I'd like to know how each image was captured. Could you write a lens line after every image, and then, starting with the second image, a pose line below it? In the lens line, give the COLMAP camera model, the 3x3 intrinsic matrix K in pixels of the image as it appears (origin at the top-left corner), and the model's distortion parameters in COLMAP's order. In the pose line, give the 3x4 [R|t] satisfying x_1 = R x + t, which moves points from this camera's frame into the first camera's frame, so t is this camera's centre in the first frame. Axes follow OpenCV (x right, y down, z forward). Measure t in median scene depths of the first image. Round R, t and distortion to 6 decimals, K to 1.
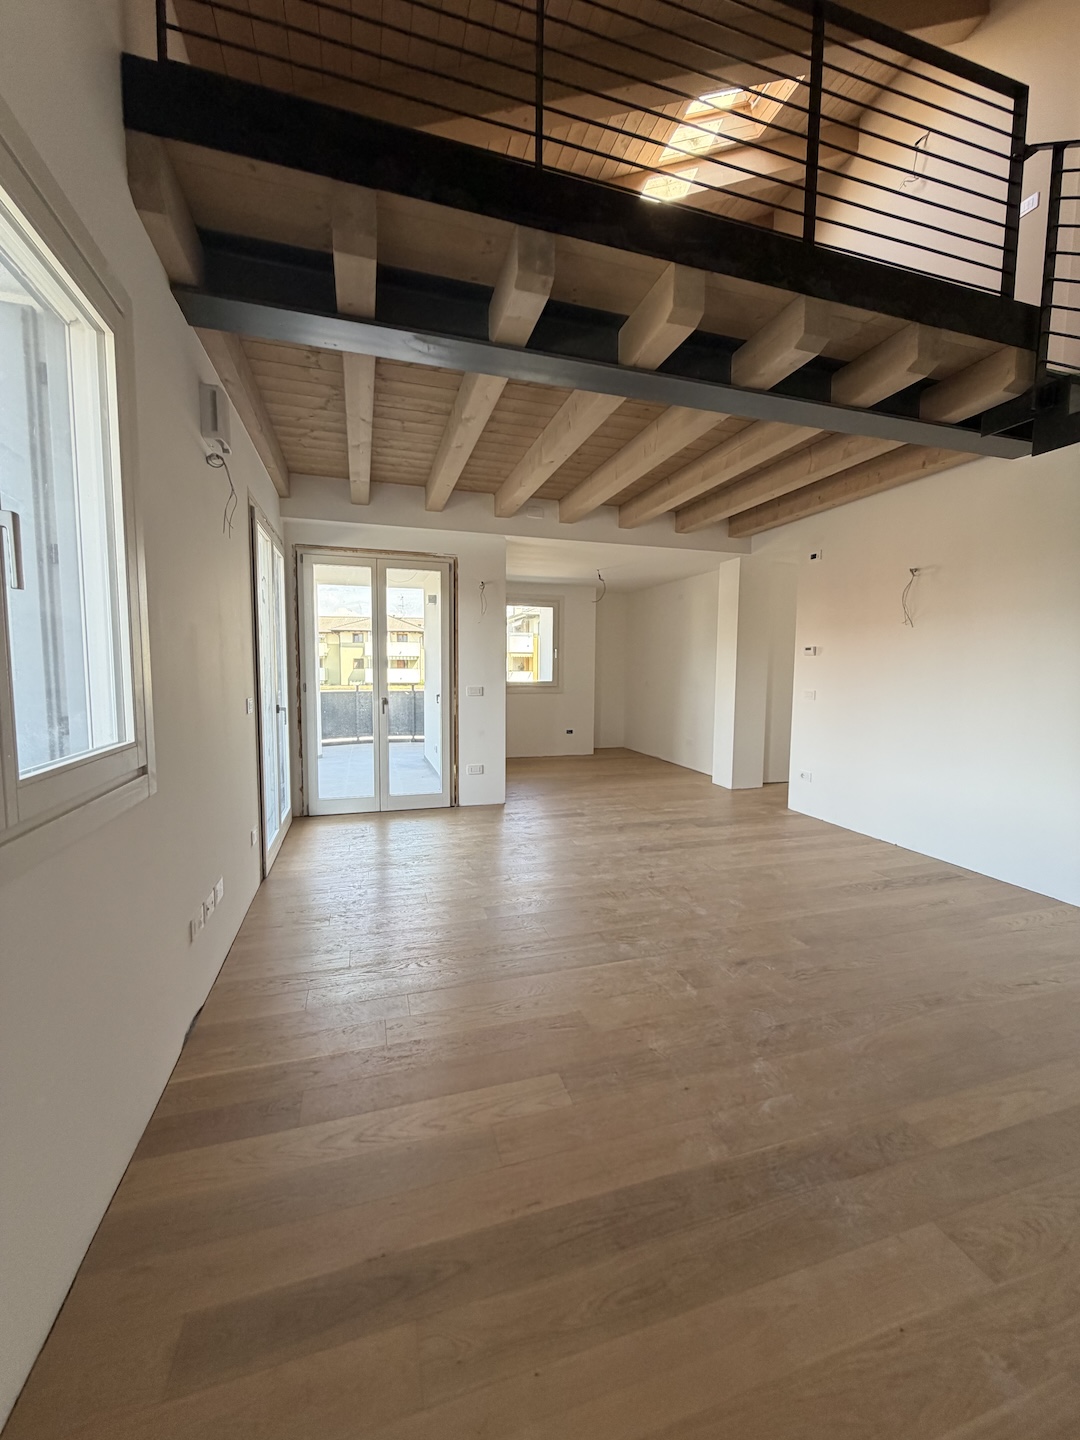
lens RADIAL K [[570.0, 0, 540.1], [0, 570.0, 710.1], [0, 0, 1]] dist [-0.002410, 0.000561]
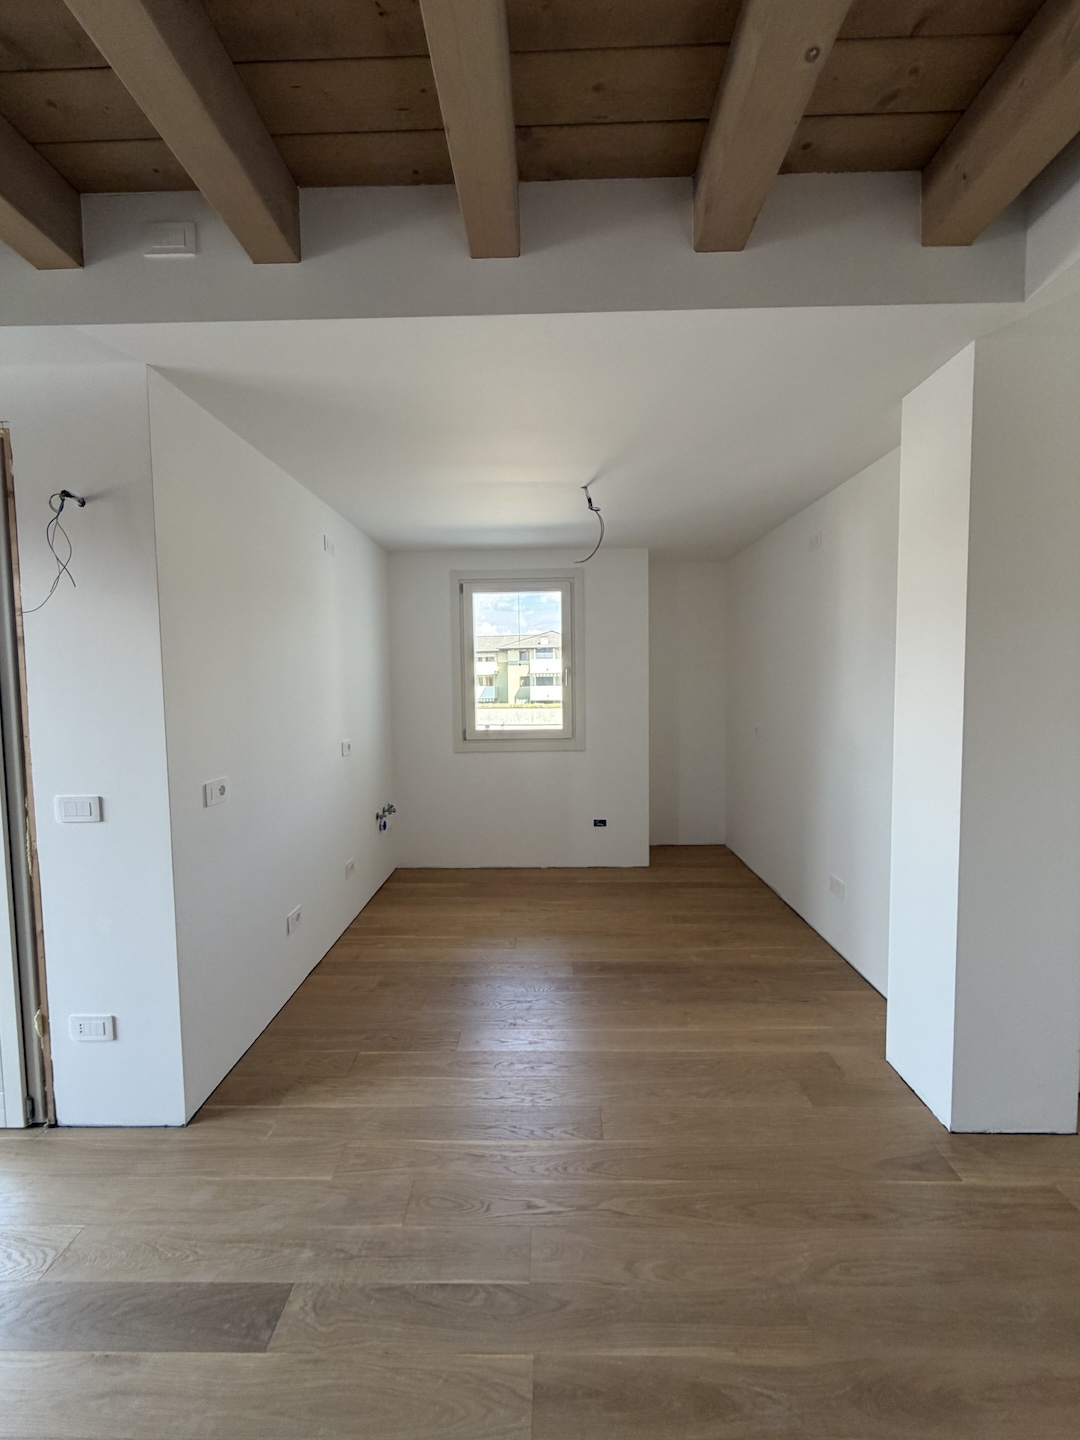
lens RADIAL K [[570.0, 0, 541.9], [0, 570.0, 713.6], [0, 0, 1]] dist [-0.002410, 0.000561]
pose [[0.949708, -0.002876, -0.313124, 0.410243], [-0.002929, 0.999832, -0.018067, -0.133805], [0.313123, 0.018076, 0.949540, 1.168495]]
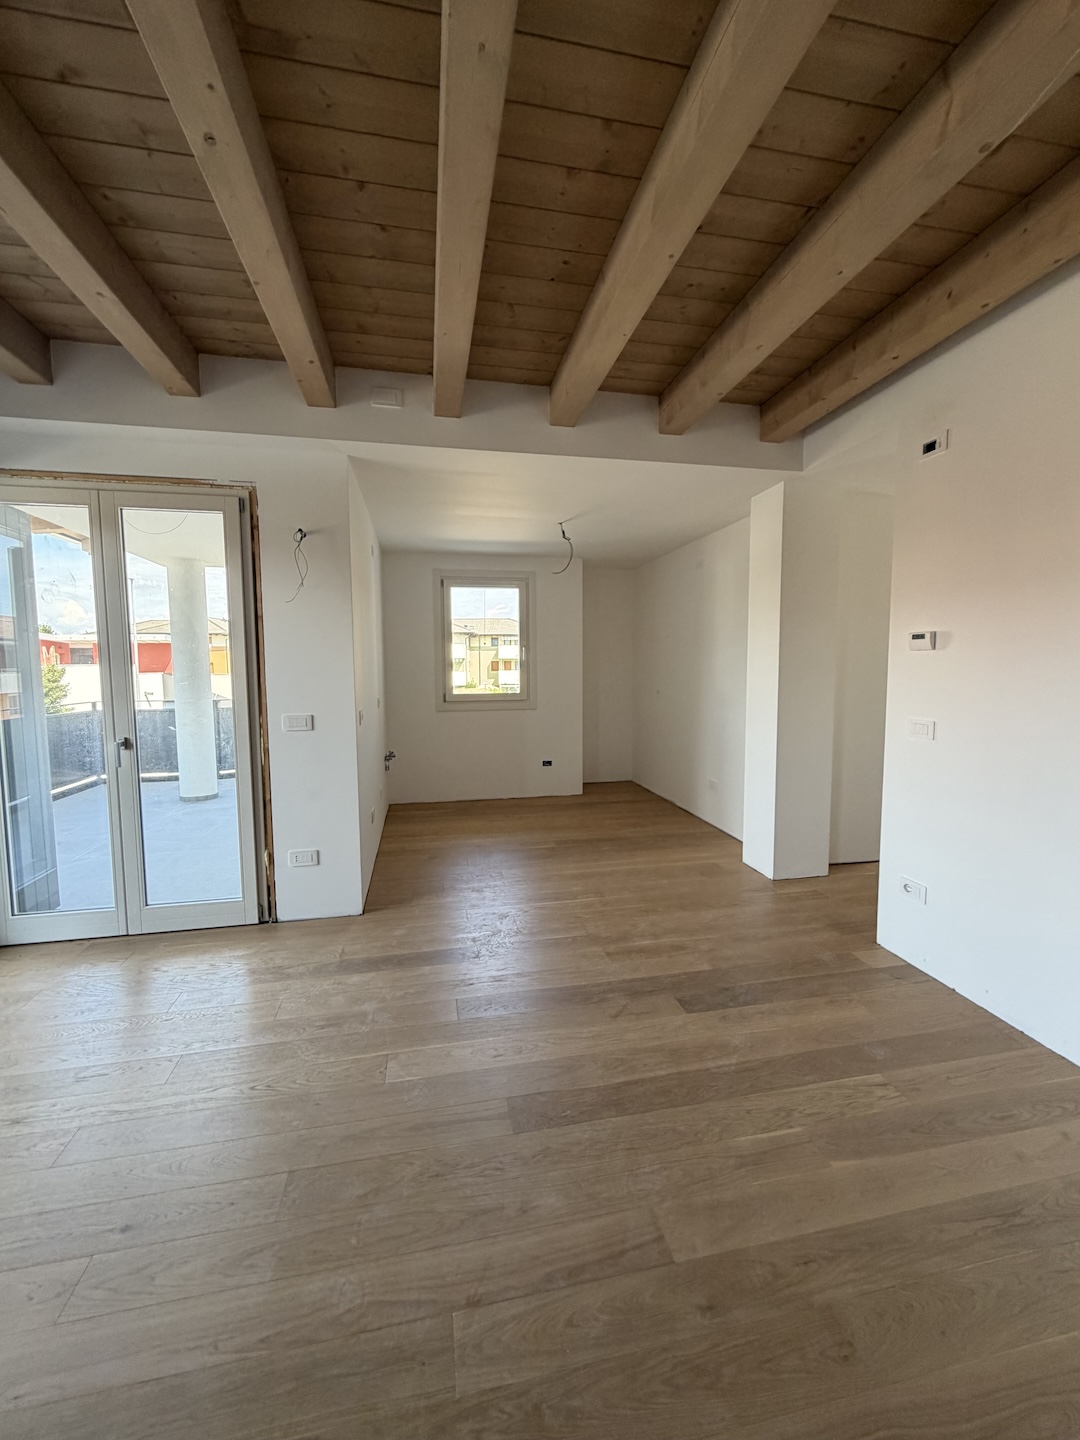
lens RADIAL K [[570.0, 0, 541.9], [0, 570.0, 713.4], [0, 0, 1]] dist [-0.002410, 0.000561]
pose [[0.994721, -0.006762, -0.102397, 0.290215], [0.007192, 0.999967, 0.003833, -0.066380], [0.102367, -0.004550, 0.994736, 0.705106]]
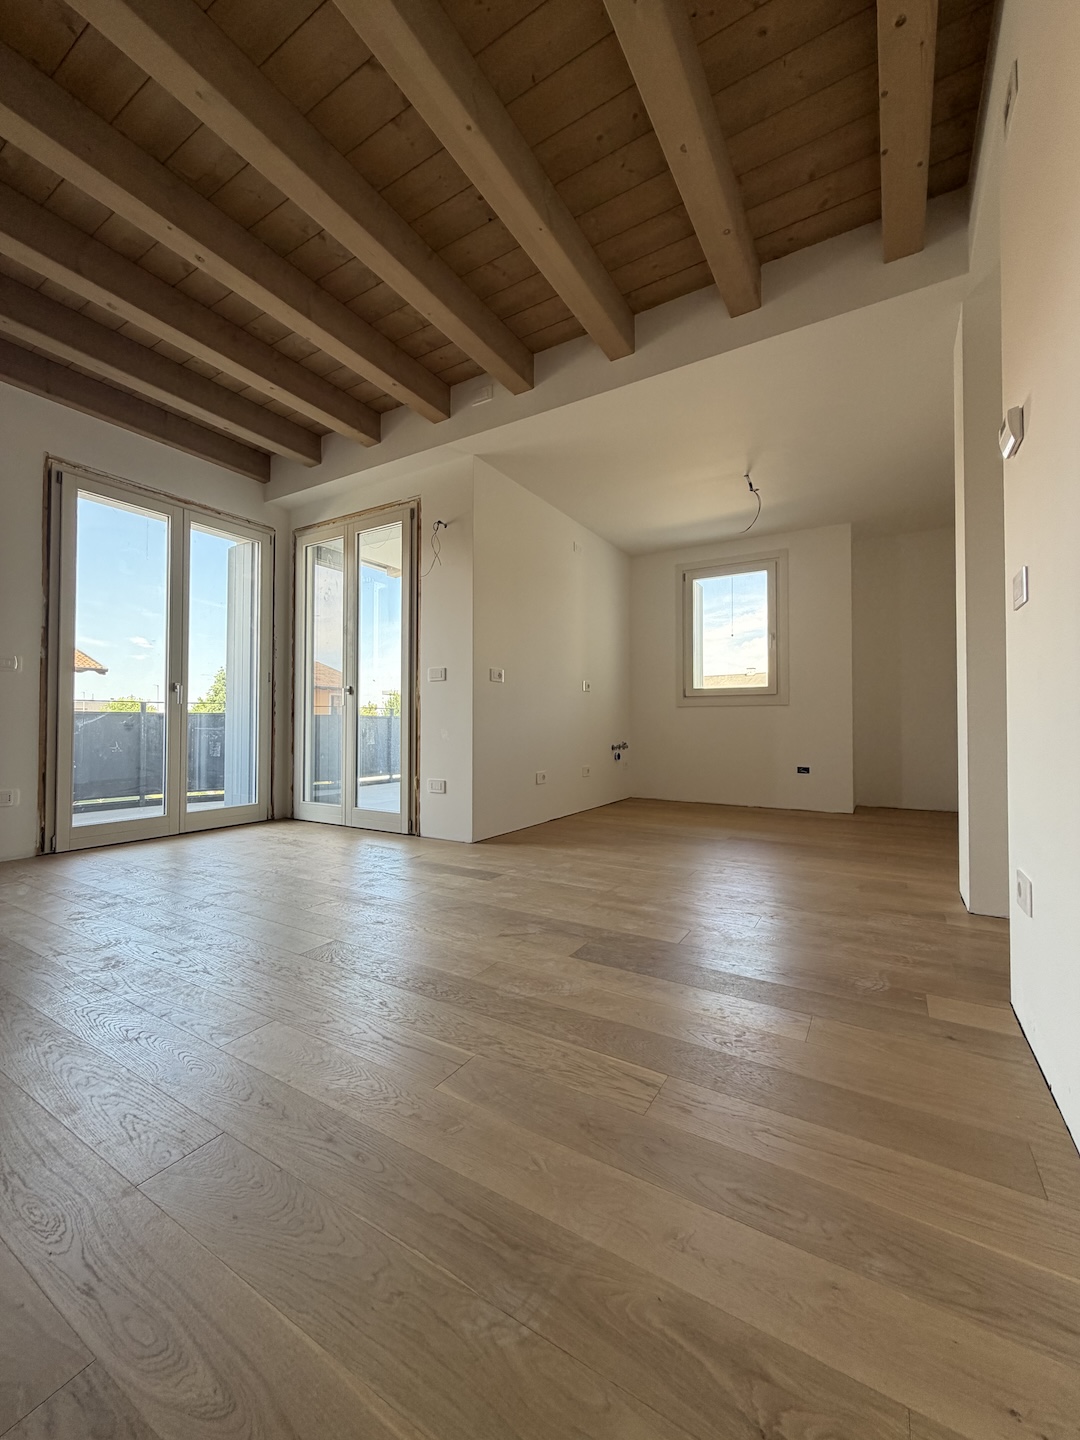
lens RADIAL K [[570.0, 0, 541.1], [0, 570.0, 711.7], [0, 0, 1]] dist [-0.002410, 0.000561]
pose [[0.664170, -0.024173, -0.747190, 0.776706], [-0.052890, 0.995453, -0.079218, 0.096578], [0.745708, 0.092133, 0.659872, 0.976864]]
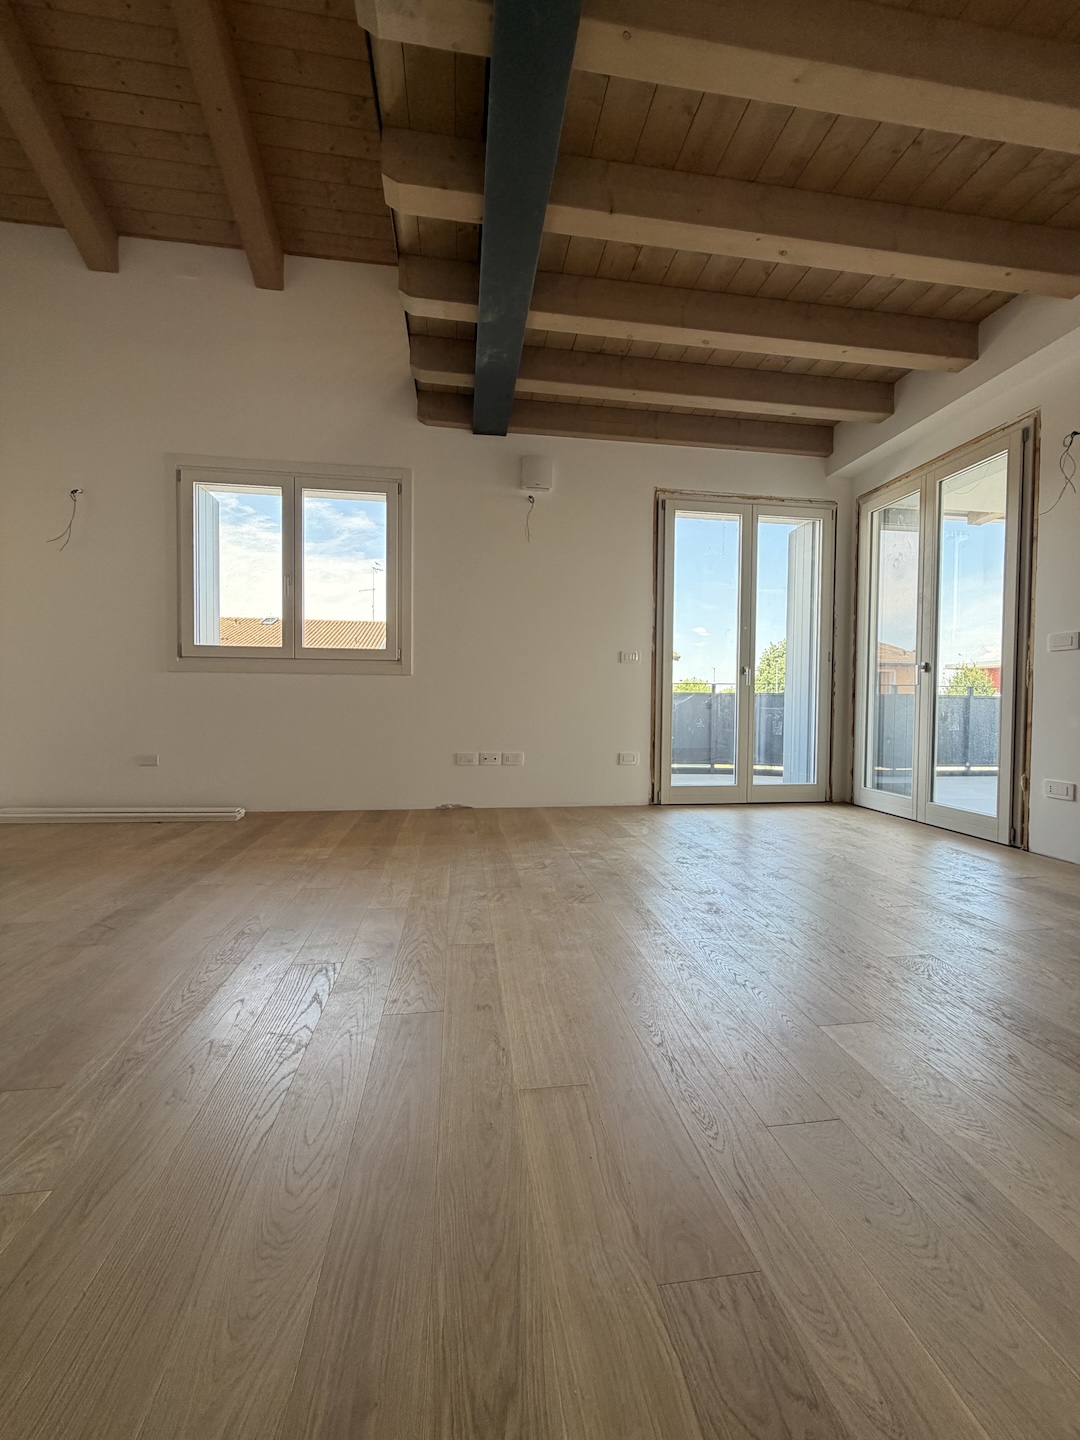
lens RADIAL K [[570.0, 0, 542.4], [0, 570.0, 713.6], [0, 0, 1]] dist [-0.002410, 0.000561]
pose [[-0.155135, 0.015303, -0.987775, 0.753543], [-0.087107, 0.995774, 0.029108, 0.093334], [0.984045, 0.090557, -0.153147, 0.940153]]
